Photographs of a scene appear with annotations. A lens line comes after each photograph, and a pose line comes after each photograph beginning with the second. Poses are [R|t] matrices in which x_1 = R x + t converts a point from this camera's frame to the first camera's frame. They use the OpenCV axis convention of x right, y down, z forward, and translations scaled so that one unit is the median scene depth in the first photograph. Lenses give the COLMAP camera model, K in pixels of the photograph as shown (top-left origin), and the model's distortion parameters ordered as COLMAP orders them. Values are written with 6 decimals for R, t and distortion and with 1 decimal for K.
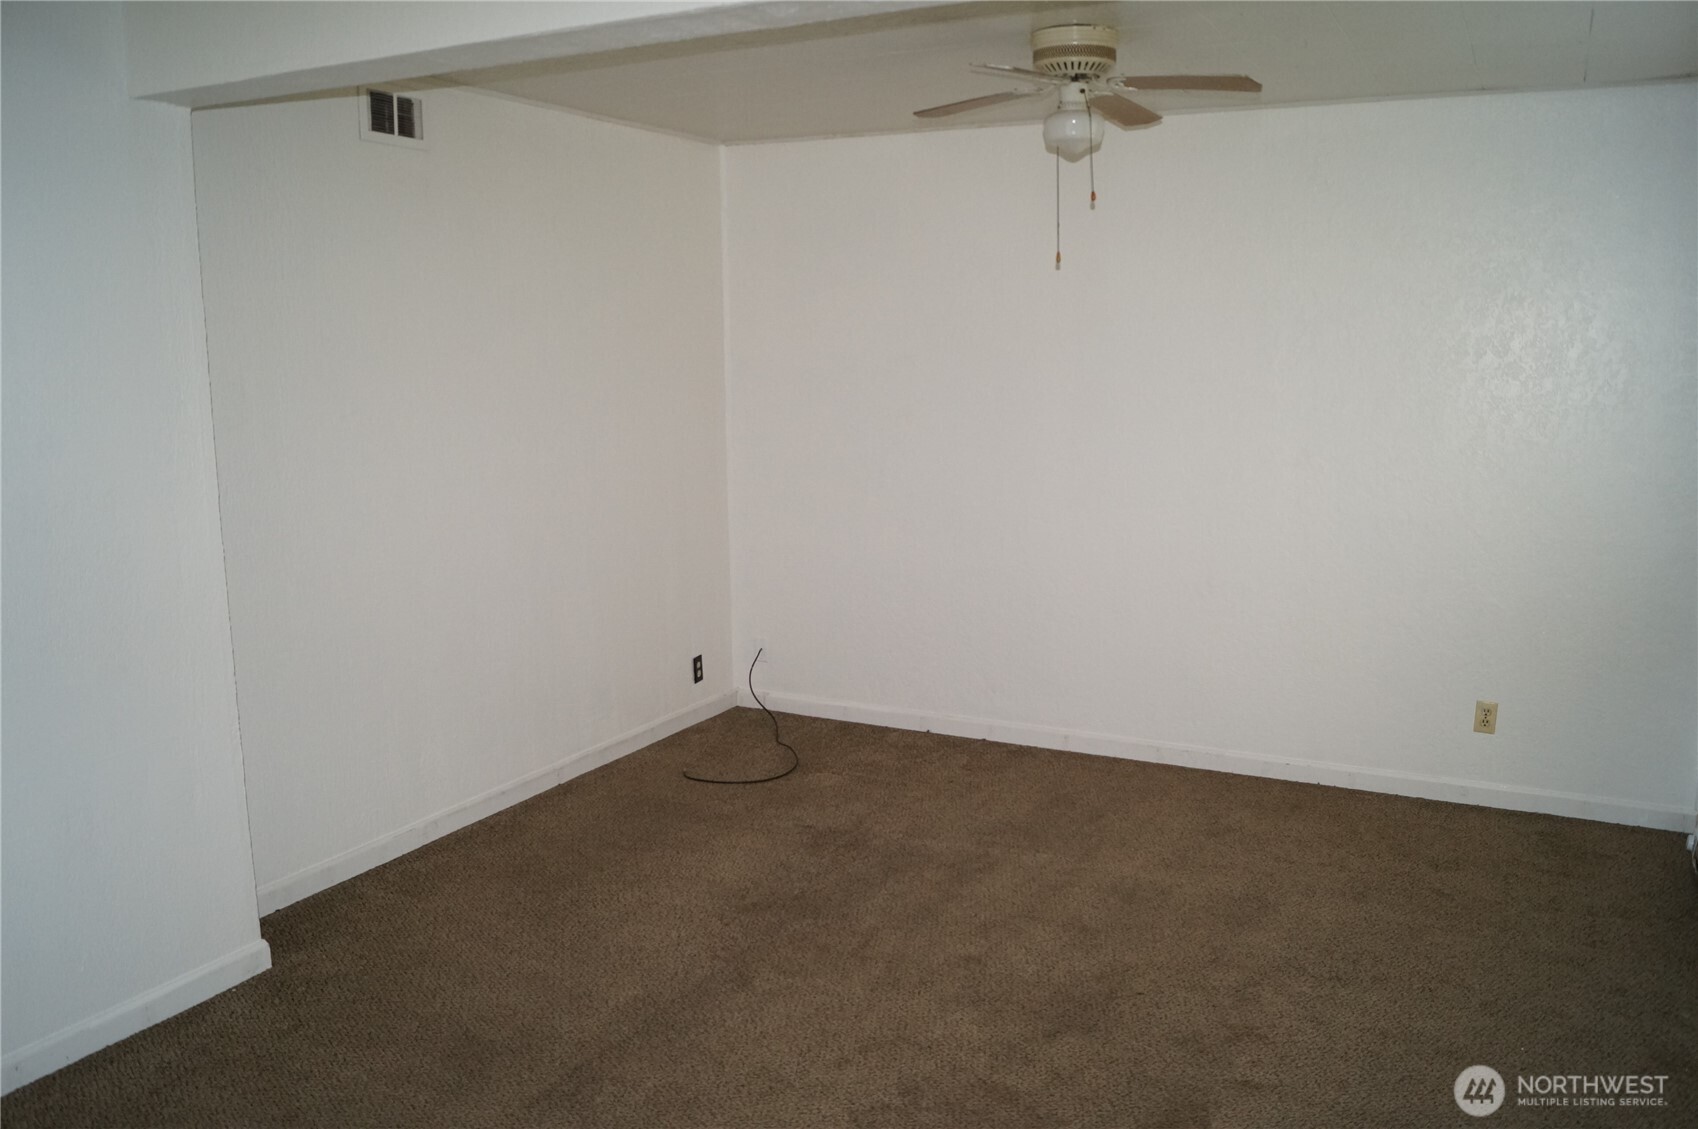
lens RADIAL K [[1339.6, 0, 850.0], [0, 1339.6, 576.9], [0, 0, 1]] dist [-0.080186, 0.008326]
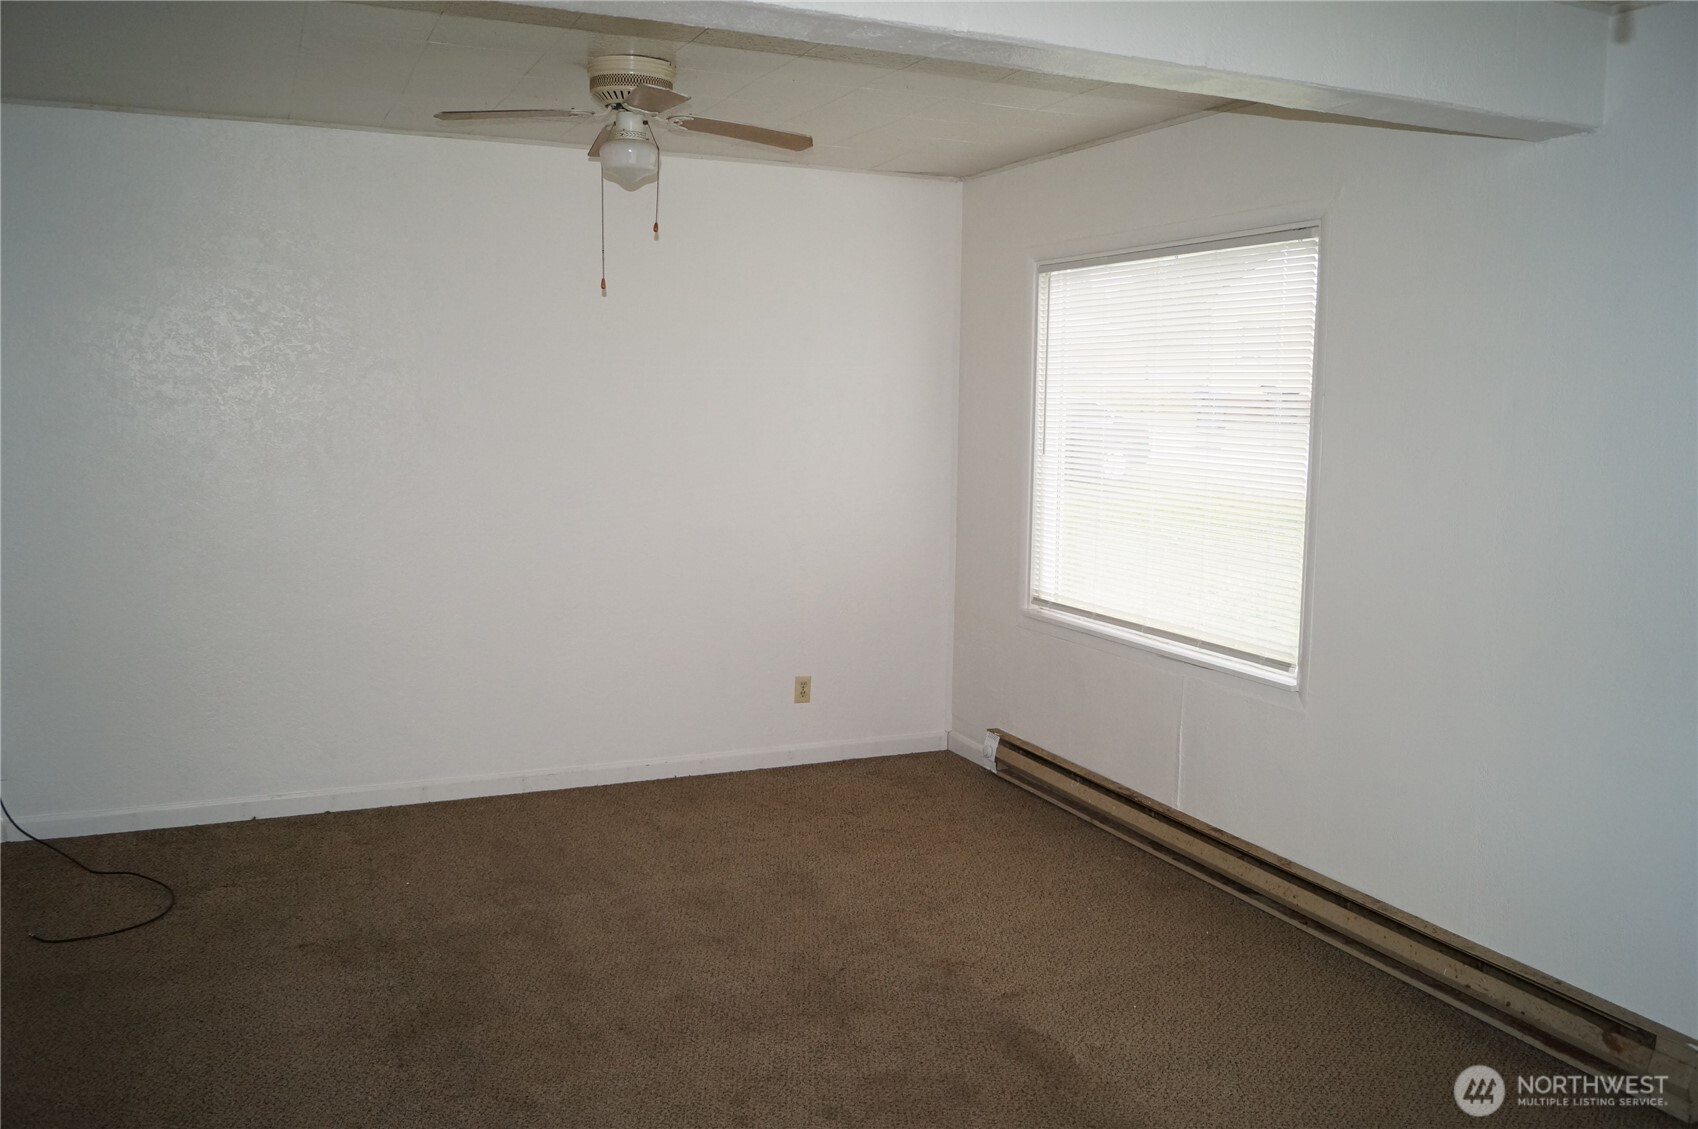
lens RADIAL K [[1339.6, 0, 848.4], [0, 1339.6, 551.6], [0, 0, 1]] dist [-0.080186, 0.008326]
pose [[0.639839, -0.084914, 0.763803, -0.483821], [0.112800, 0.993490, 0.015955, -0.036686], [-0.760185, 0.075948, 0.645252, 0.231287]]
